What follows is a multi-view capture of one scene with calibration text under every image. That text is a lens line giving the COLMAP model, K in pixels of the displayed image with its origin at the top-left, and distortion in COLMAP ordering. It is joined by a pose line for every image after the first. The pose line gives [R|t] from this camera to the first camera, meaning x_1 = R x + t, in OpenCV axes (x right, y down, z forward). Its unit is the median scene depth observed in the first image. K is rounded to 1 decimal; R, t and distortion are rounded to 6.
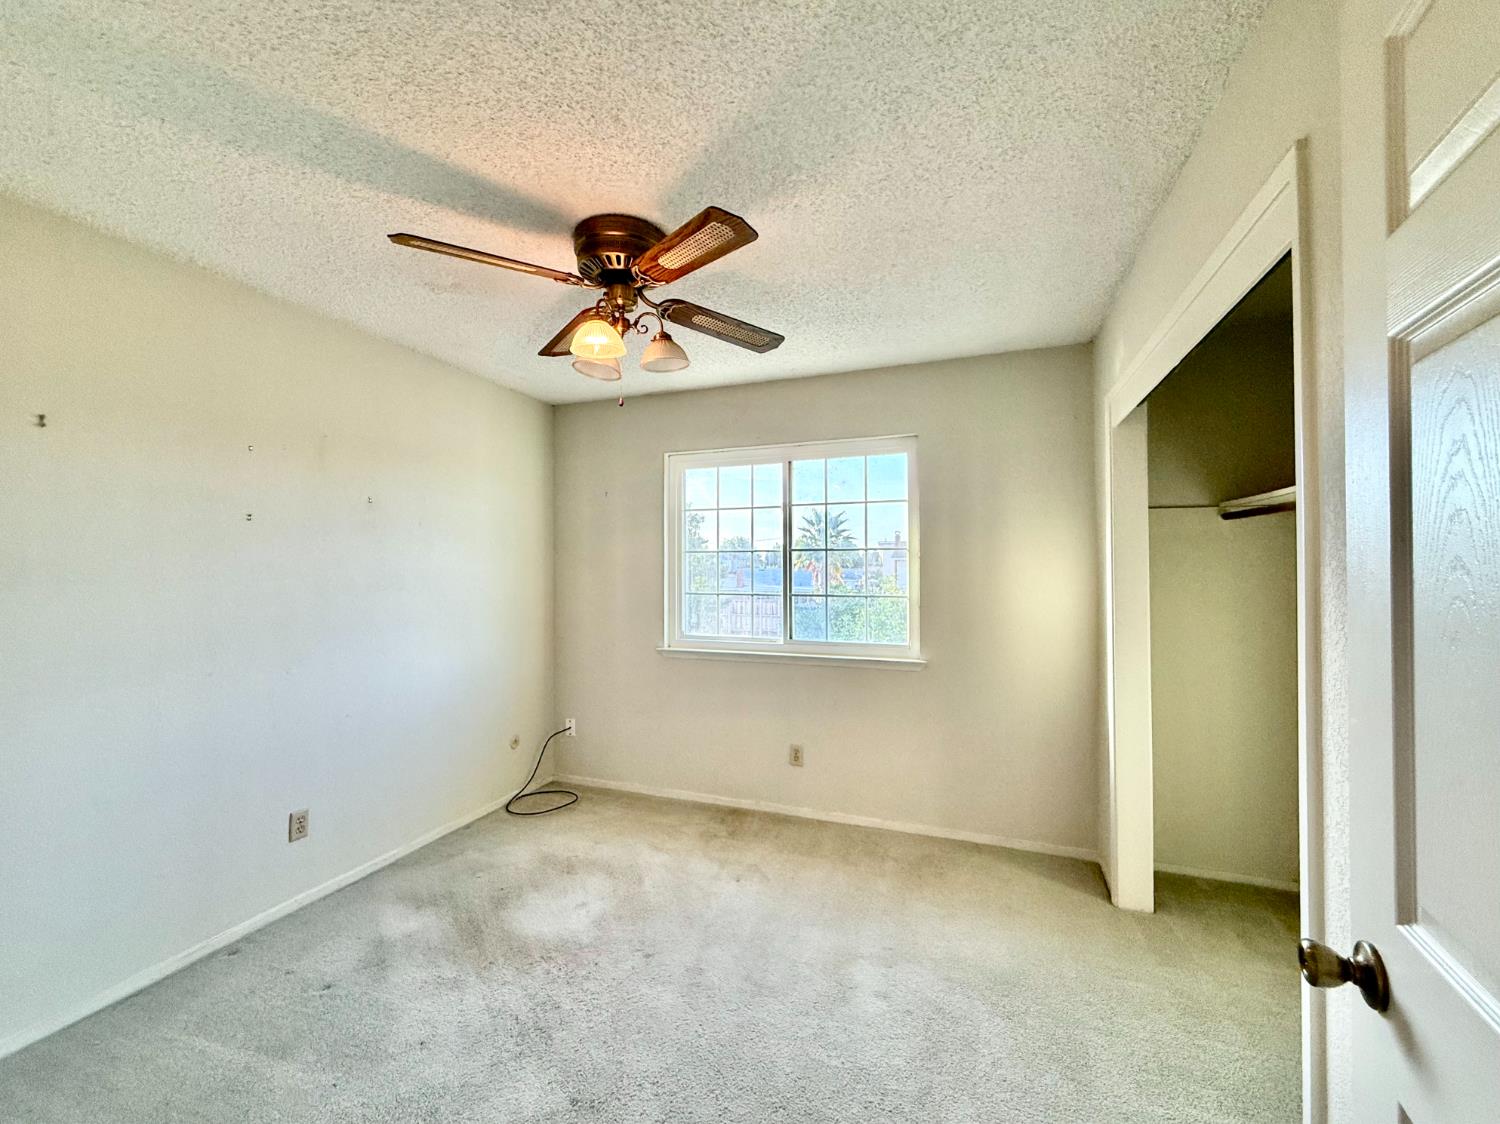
lens RADIAL K [[619.2, 0, 750.0], [0, 619.2, 562.0], [0, 0, 1]] dist [0.002363, 0.000506]
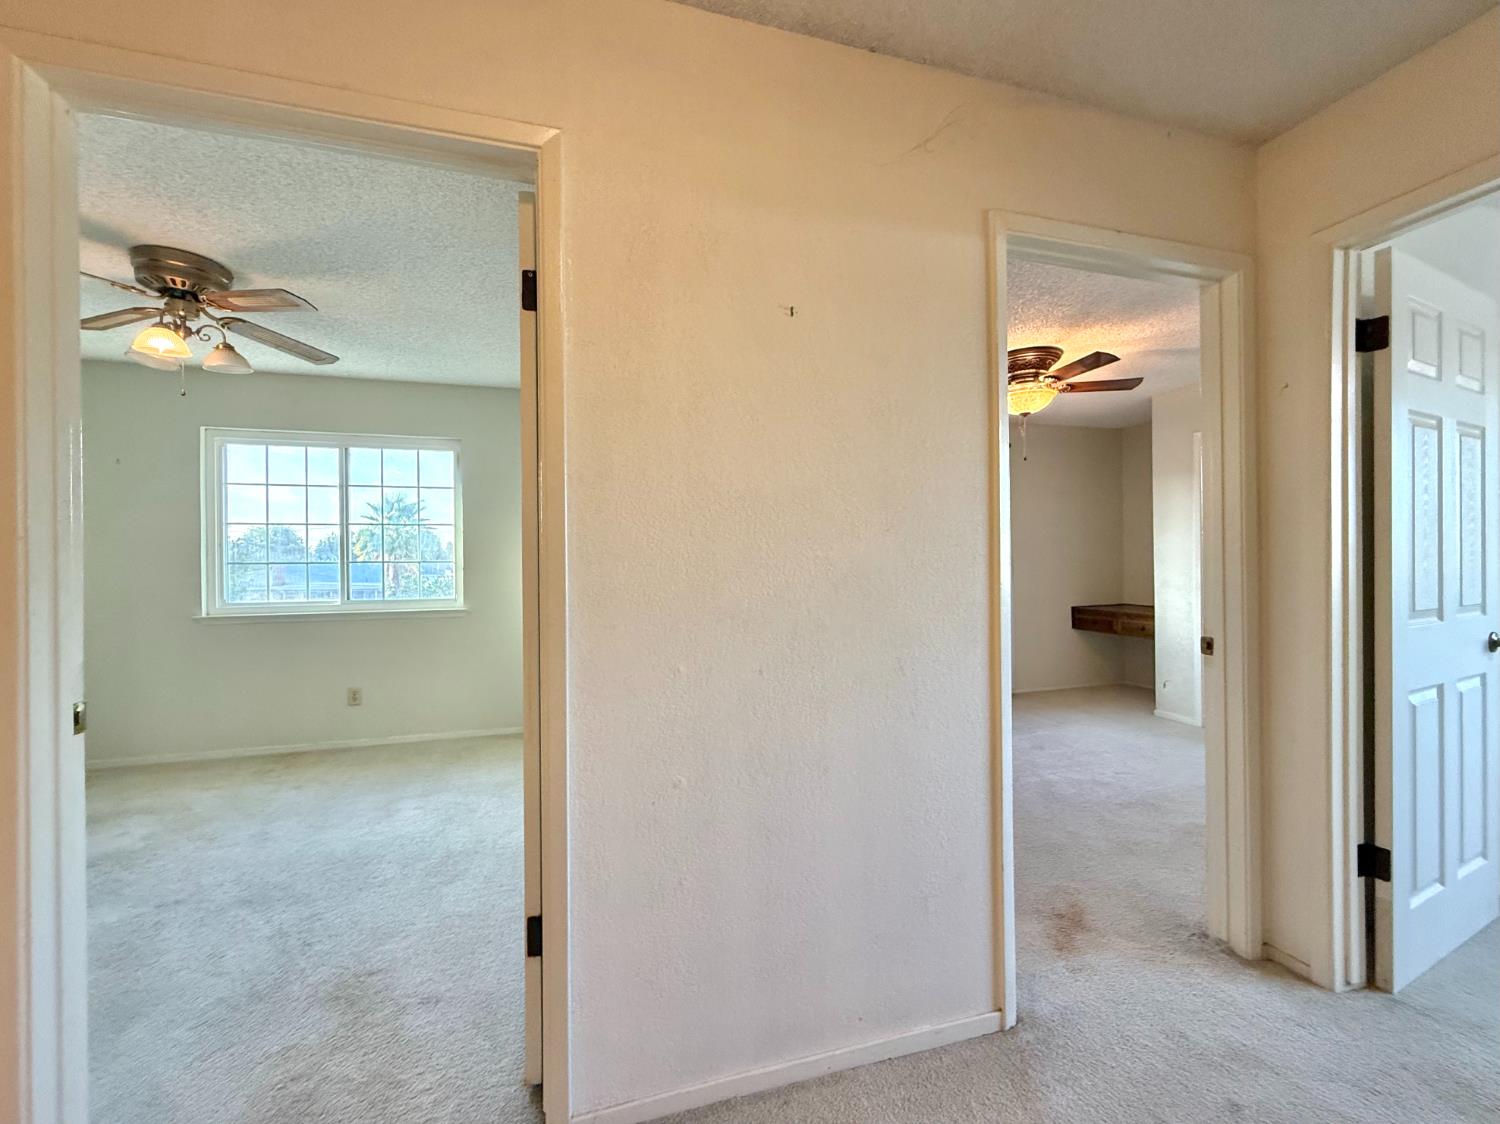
lens RADIAL K [[619.2, 0, 750.0], [0, 619.2, 562.0], [0, 0, 1]] dist [0.002363, 0.000506]
pose [[0.804333, -0.006876, 0.594139, -0.031970], [0.000858, 0.999945, 0.010411, 0.069711], [-0.594178, -0.007864, 0.804295, -0.662378]]
